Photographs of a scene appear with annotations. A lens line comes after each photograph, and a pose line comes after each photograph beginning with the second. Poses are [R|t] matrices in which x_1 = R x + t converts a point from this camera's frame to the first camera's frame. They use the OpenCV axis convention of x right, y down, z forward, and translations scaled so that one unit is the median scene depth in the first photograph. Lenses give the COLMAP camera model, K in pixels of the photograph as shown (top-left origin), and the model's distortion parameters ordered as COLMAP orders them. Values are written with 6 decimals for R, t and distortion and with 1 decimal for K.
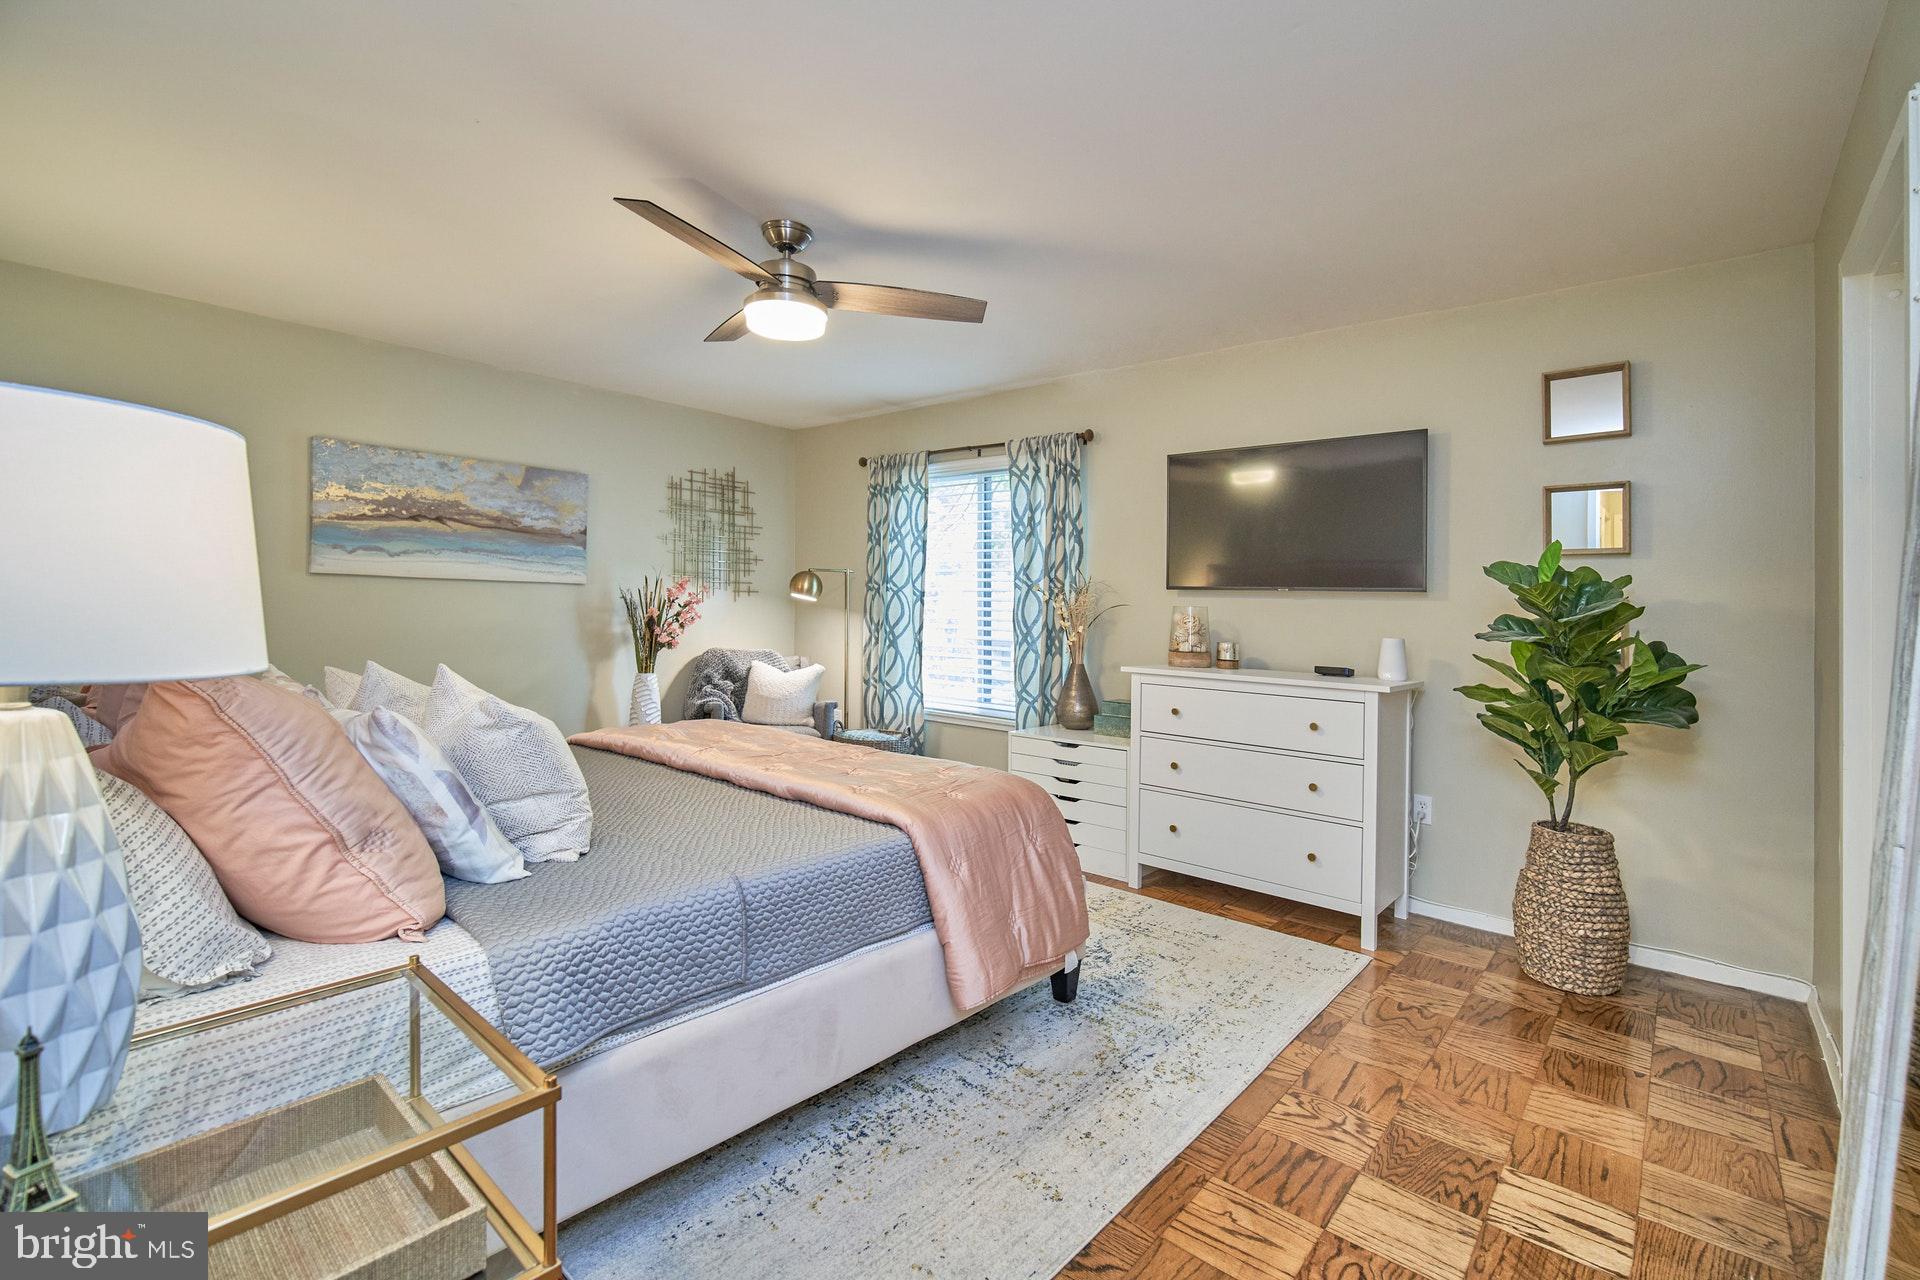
lens RADIAL K [[846.1, 0, 981.3], [0, 846.1, 608.1], [0, 0, 1]] dist [-0.004667, -0.000239]
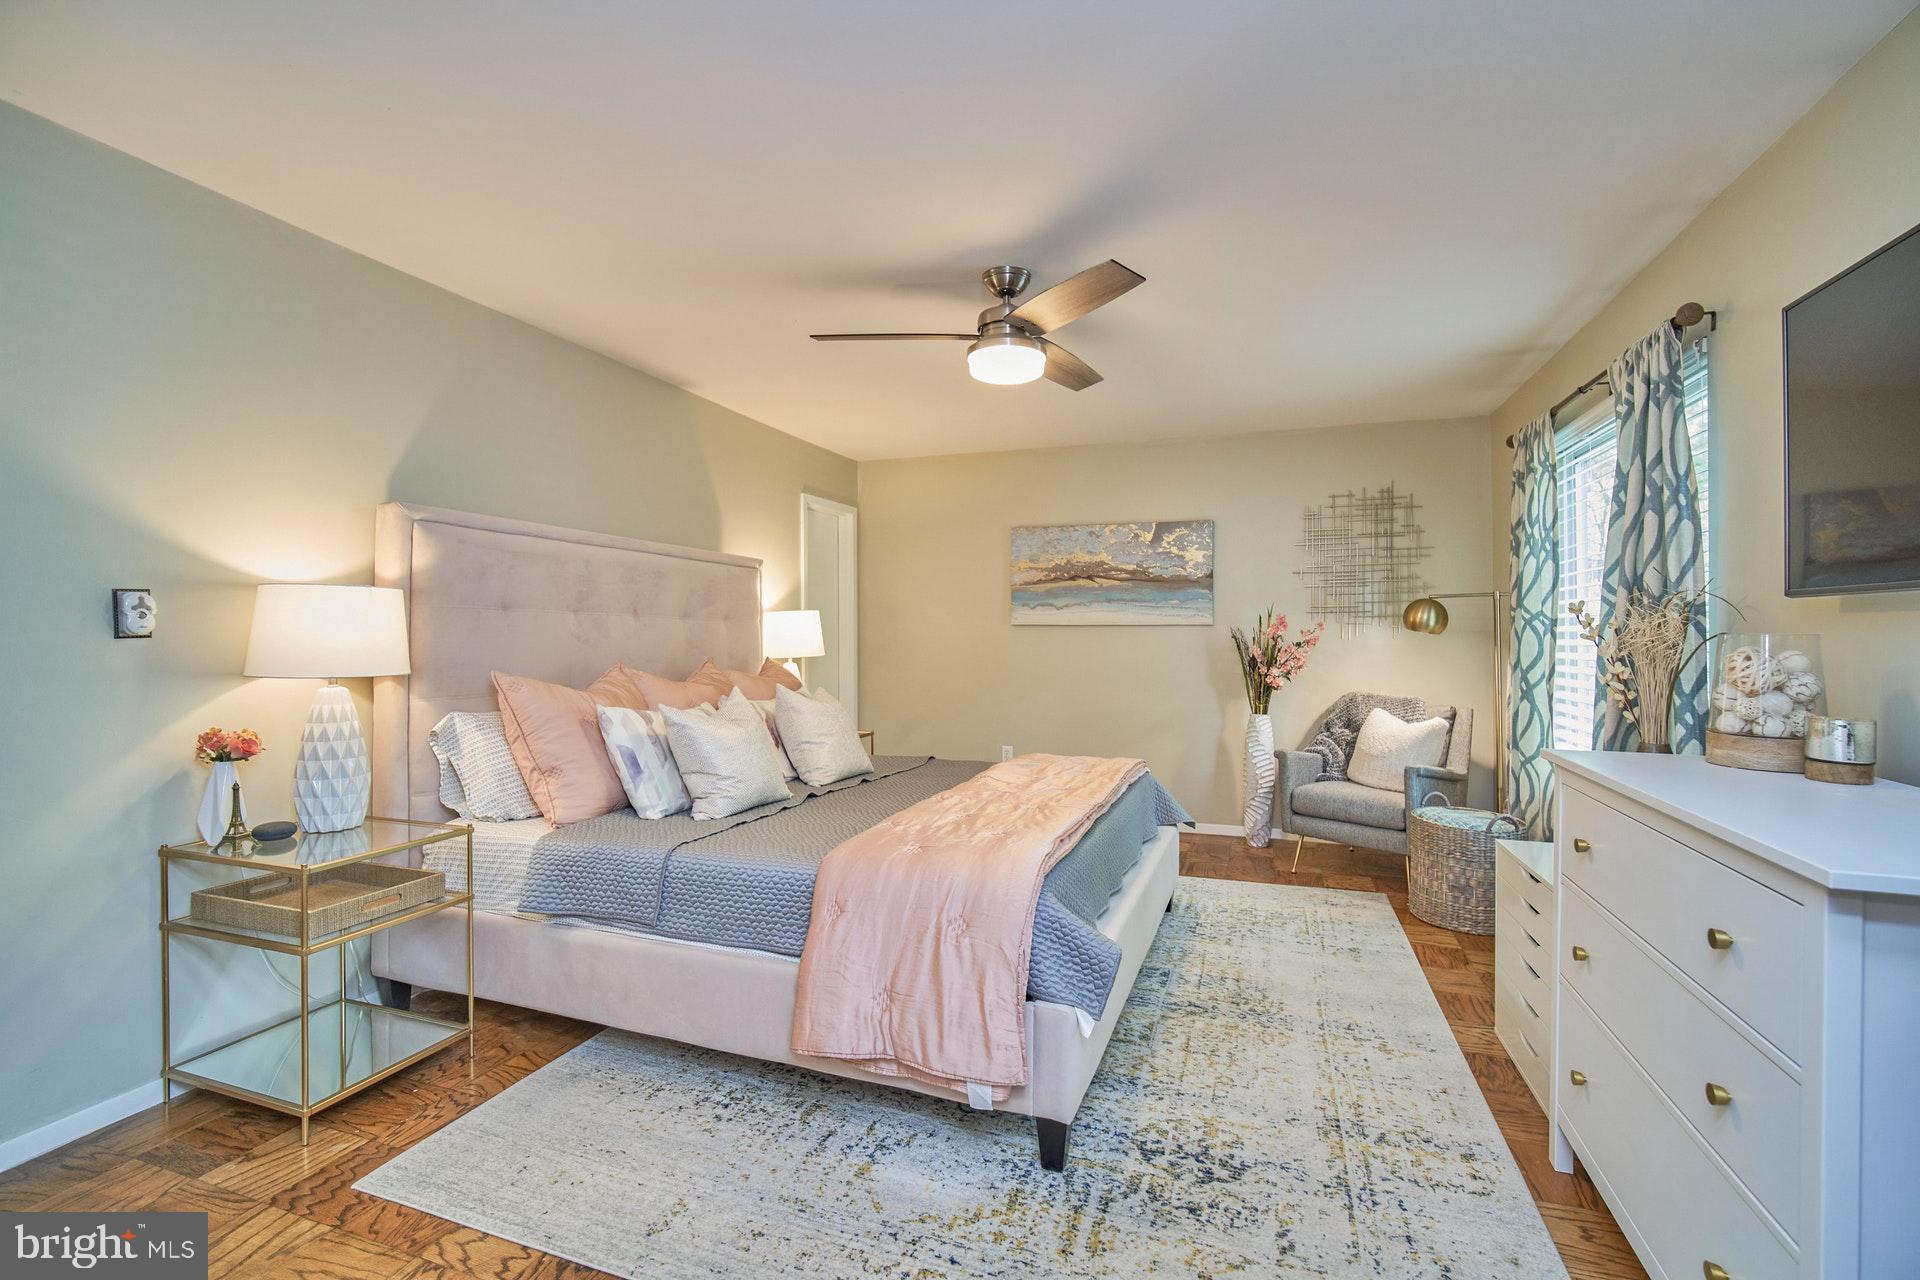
lens RADIAL K [[836.5, 0, 951.6], [0, 836.5, 643.3], [0, 0, 1]] dist [-0.009288, 0.000011]
pose [[0.354942, -0.013876, -0.934785, 0.422995], [0.007566, 0.999900, -0.011970, 0.004848], [0.934858, -0.002824, 0.355012, 0.362813]]
